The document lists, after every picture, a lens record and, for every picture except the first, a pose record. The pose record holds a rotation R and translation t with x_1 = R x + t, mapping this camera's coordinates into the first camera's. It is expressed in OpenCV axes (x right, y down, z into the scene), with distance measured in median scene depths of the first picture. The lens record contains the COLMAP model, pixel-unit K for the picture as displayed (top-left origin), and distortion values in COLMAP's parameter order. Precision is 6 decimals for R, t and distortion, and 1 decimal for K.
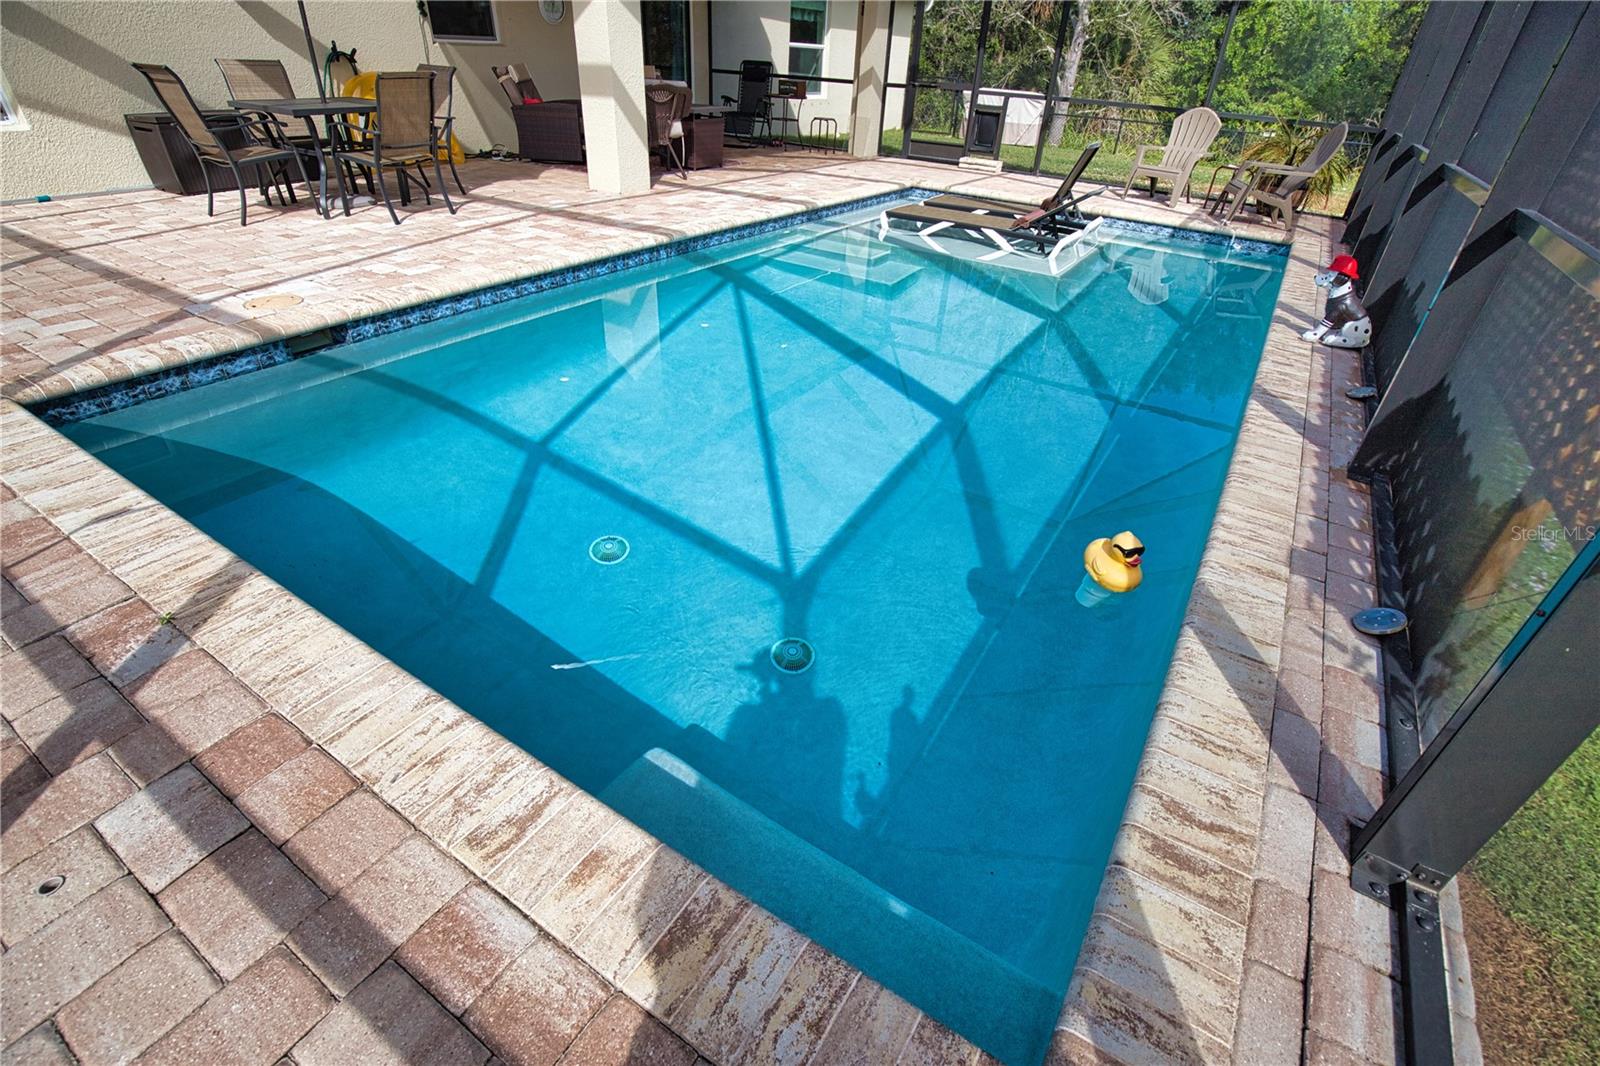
lens RADIAL K [[731.3, 0, 810.1], [0, 731.3, 543.8], [0, 0, 1]] dist [-0.038295, 0.008331]
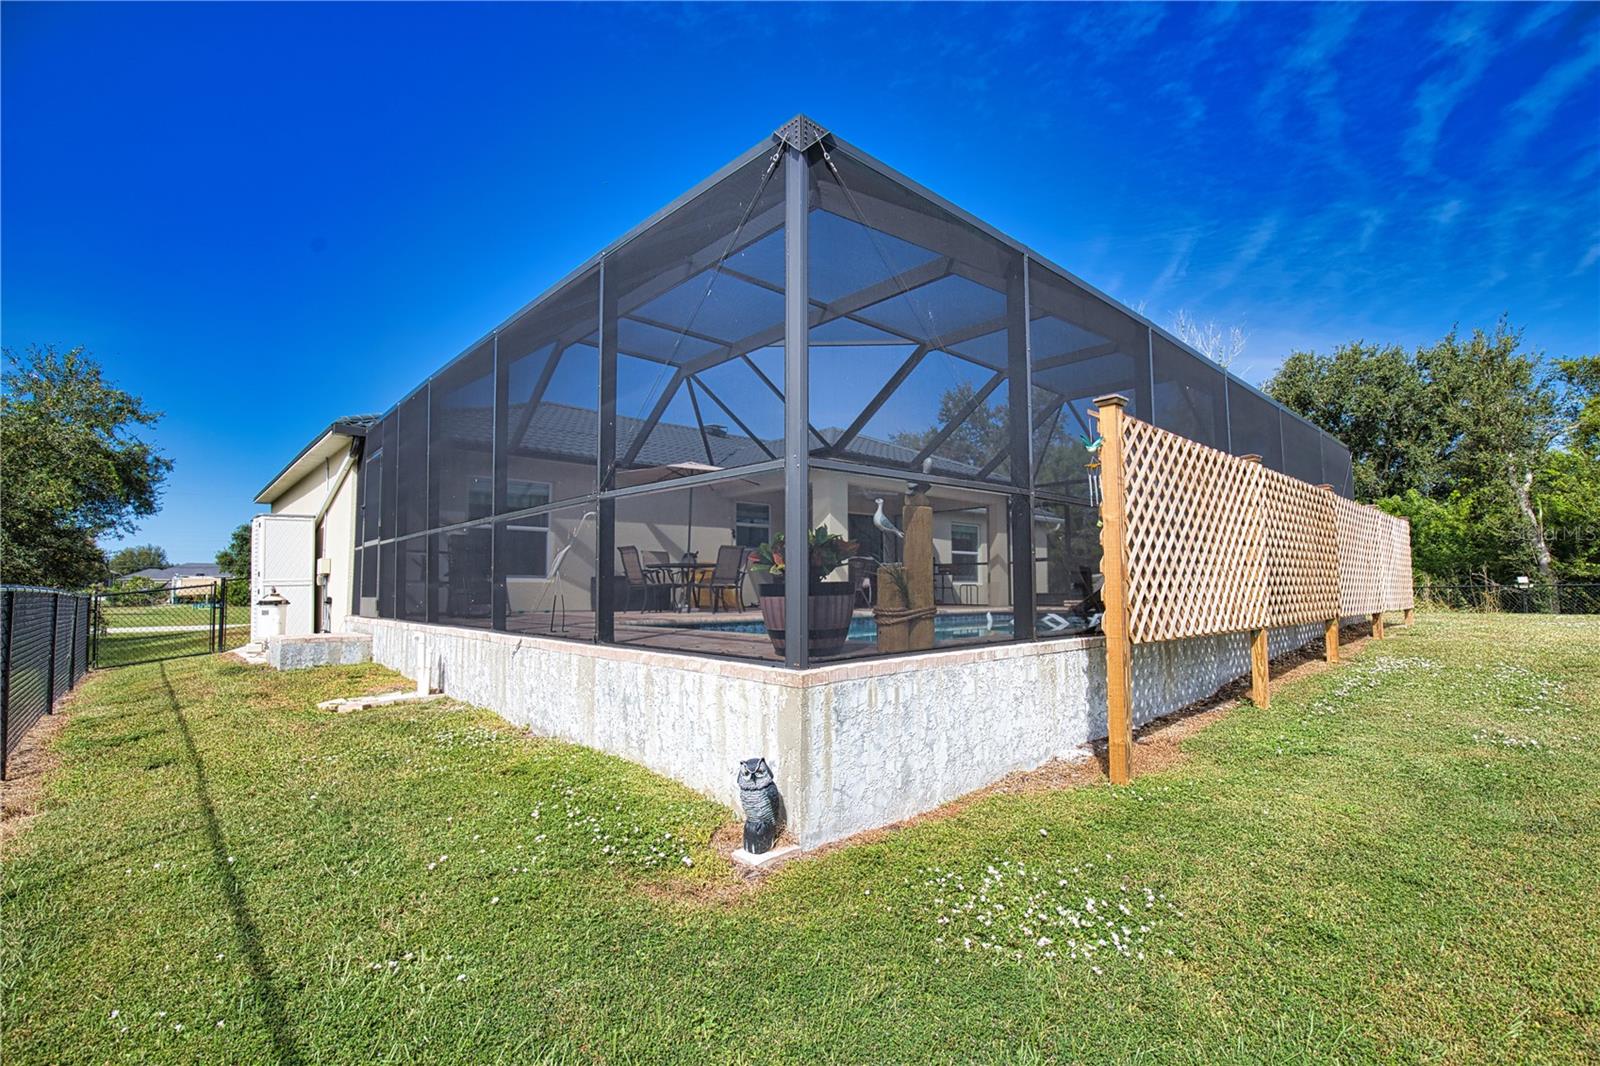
lens RADIAL K [[731.3, 0, 802.7], [0, 731.3, 549.5], [0, 0, 1]] dist [-0.038295, 0.008331]
pose [[0.961559, -0.067752, -0.266110, 0.153412], [-0.109725, 0.793558, -0.598520, 0.470169], [0.251725, 0.604711, 0.755618, -0.432702]]
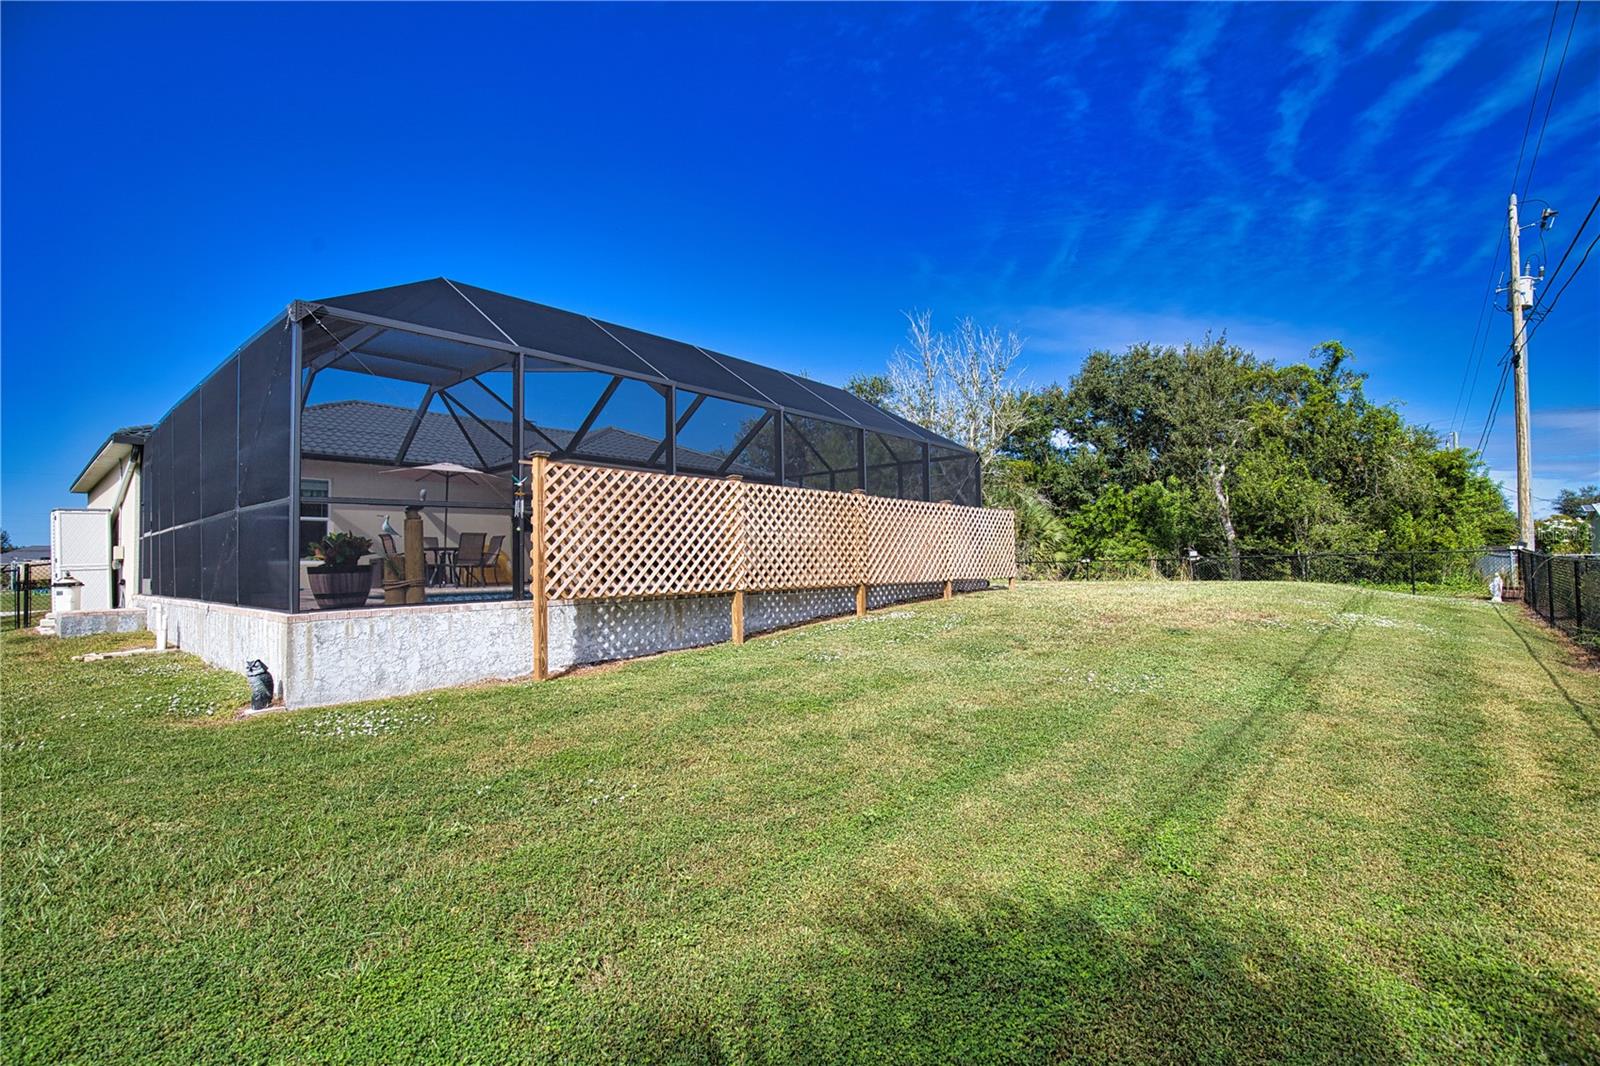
lens RADIAL K [[731.3, 0, 802.6], [0, 731.3, 555.9], [0, 0, 1]] dist [-0.038295, 0.008331]
pose [[0.985037, -0.066173, -0.159130, 0.780801], [-0.037547, 0.818766, -0.572898, 0.666476], [0.168200, 0.570301, 0.804031, -0.662287]]
